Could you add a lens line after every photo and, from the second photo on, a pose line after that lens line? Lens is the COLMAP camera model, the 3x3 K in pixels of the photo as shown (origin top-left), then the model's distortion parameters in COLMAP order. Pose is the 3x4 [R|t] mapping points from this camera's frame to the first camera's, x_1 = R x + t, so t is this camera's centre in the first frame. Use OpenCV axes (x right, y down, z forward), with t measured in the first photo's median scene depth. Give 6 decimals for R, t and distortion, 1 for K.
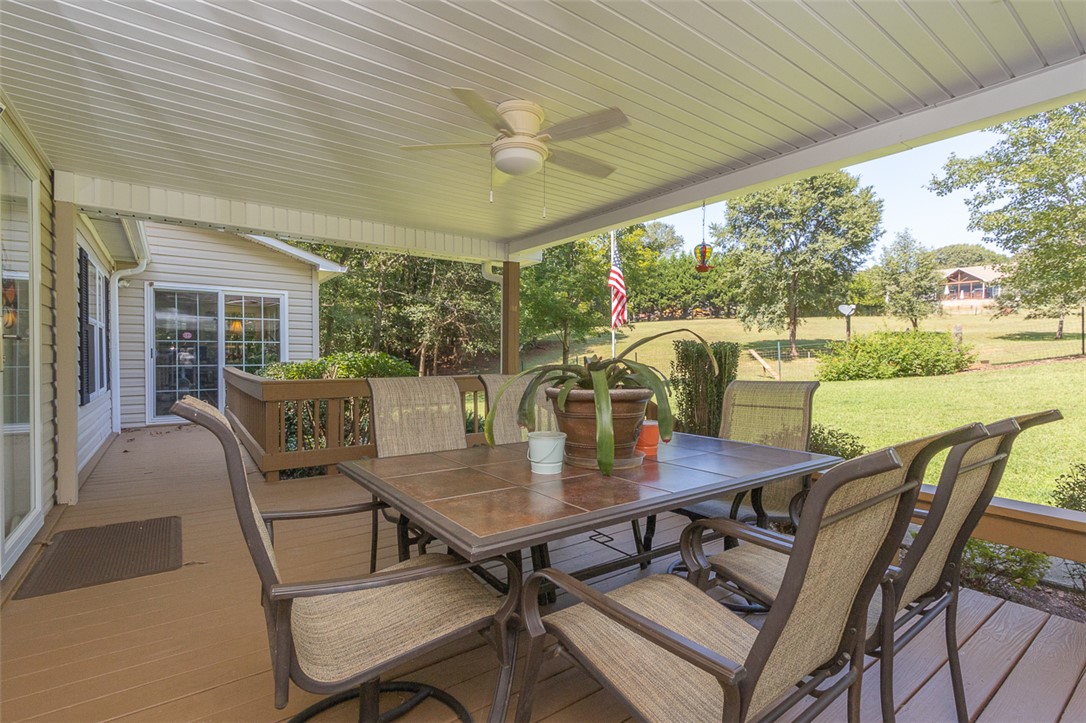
lens RADIAL K [[503.3, 0, 540.2], [0, 503.3, 362.4], [0, 0, 1]] dist [0.003318, 0.000072]
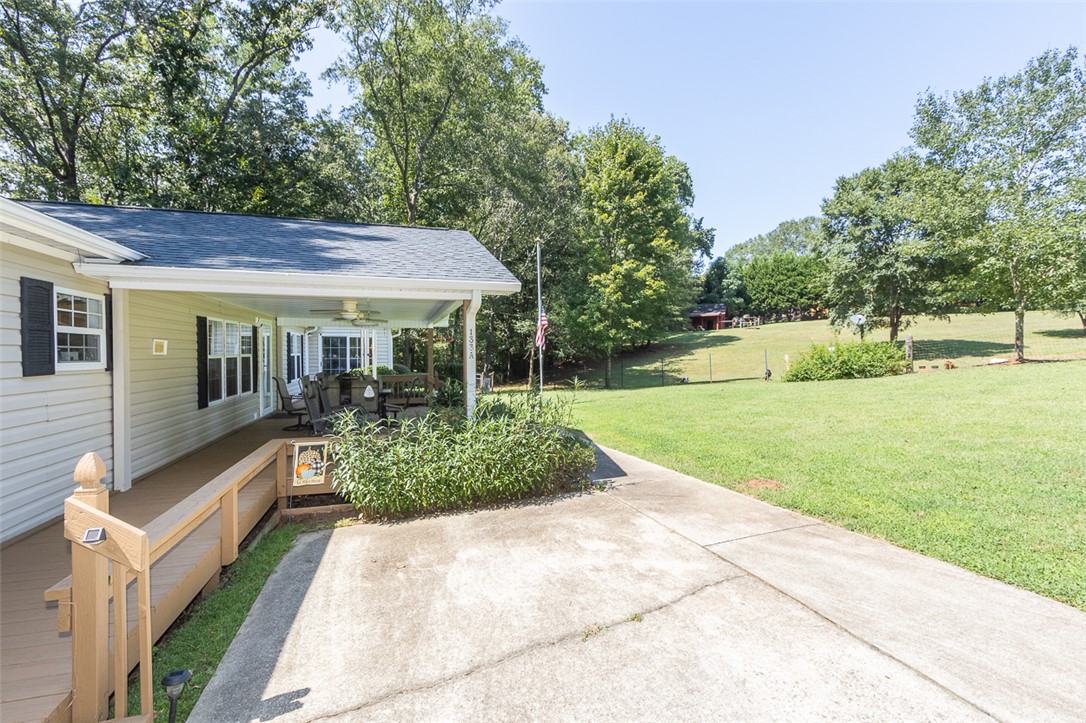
lens RADIAL K [[489.6, 0, 538.9], [0, 489.6, 364.0], [0, 0, 1]] dist [0.002710, 0.000051]
pose [[0.940848, 0.002363, -0.338822, 0.199021], [-0.000963, 0.999990, 0.004301, -0.005969], [0.338829, -0.003721, 0.940841, -0.166813]]
